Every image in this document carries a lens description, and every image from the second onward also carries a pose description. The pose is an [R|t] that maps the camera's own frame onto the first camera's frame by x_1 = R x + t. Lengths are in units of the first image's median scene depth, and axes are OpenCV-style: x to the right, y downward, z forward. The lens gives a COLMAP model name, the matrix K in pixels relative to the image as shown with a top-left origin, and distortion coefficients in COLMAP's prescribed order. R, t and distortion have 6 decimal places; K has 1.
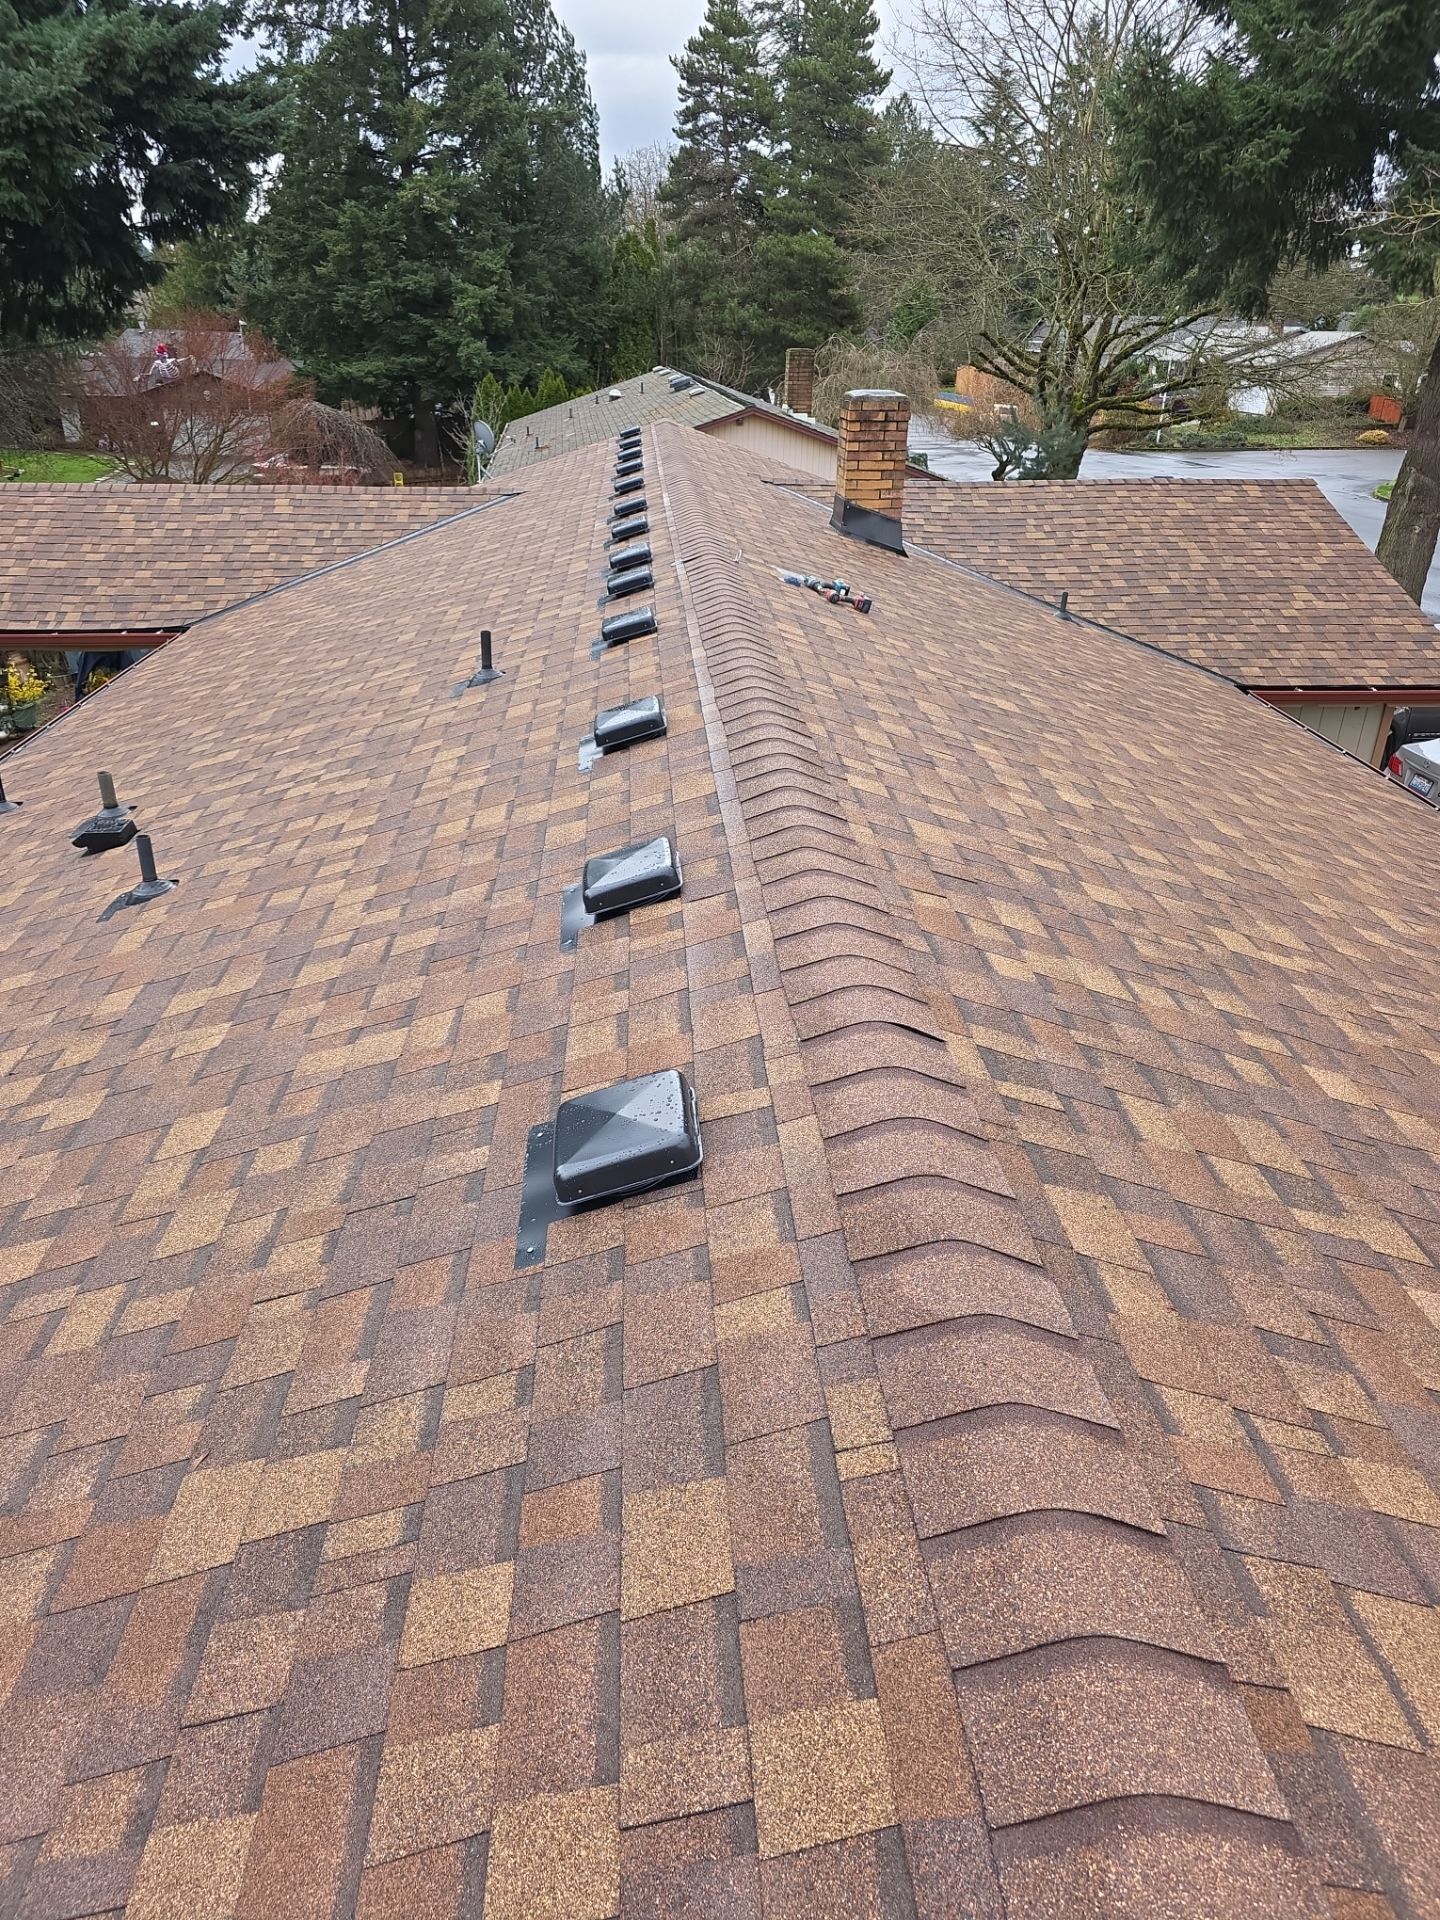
lens RADIAL K [[1201.1, 0, 720.0], [0, 1201.1, 960.0], [0, 0, 1]] dist [0.001662, -0.074842]
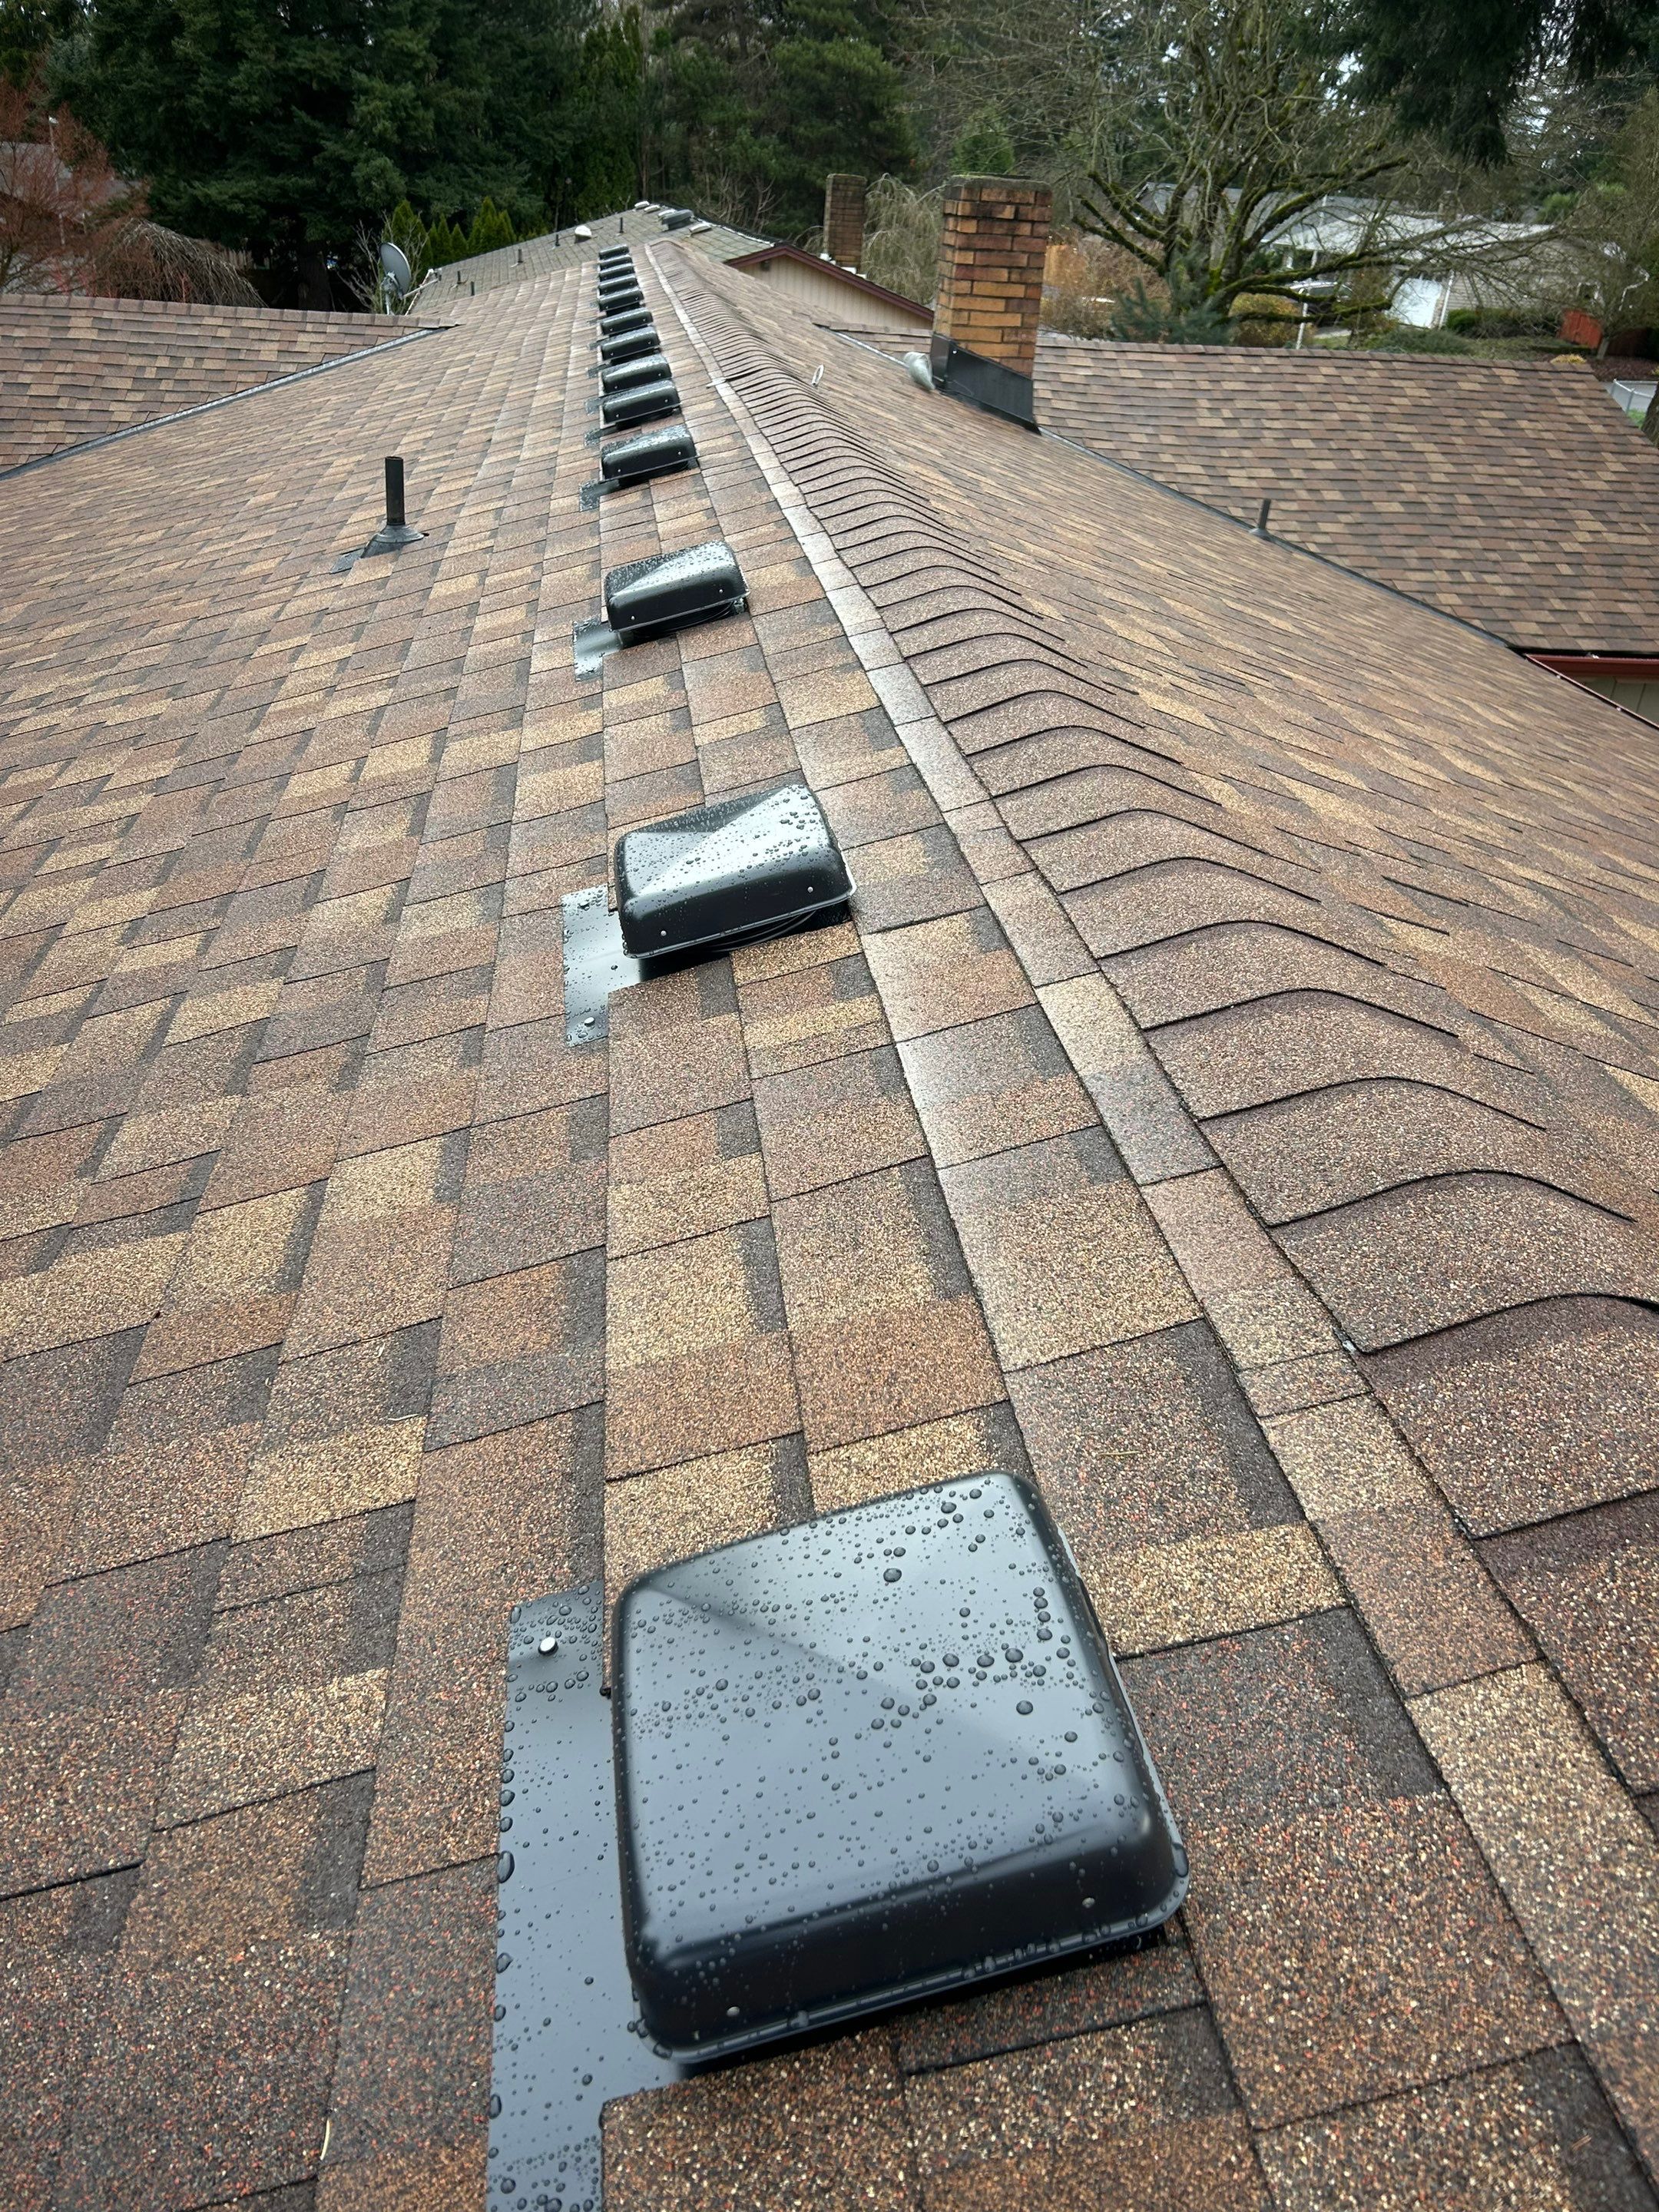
lens RADIAL K [[1496.2, 0, 829.5], [0, 1496.2, 1106.0], [0, 0, 1]] dist [0.004138, -0.043652]
pose [[0.996088, 0.010524, 0.087737, -0.030334], [-0.015285, 0.998436, 0.053773, -0.005320], [-0.087034, -0.054903, 0.994691, 0.164761]]
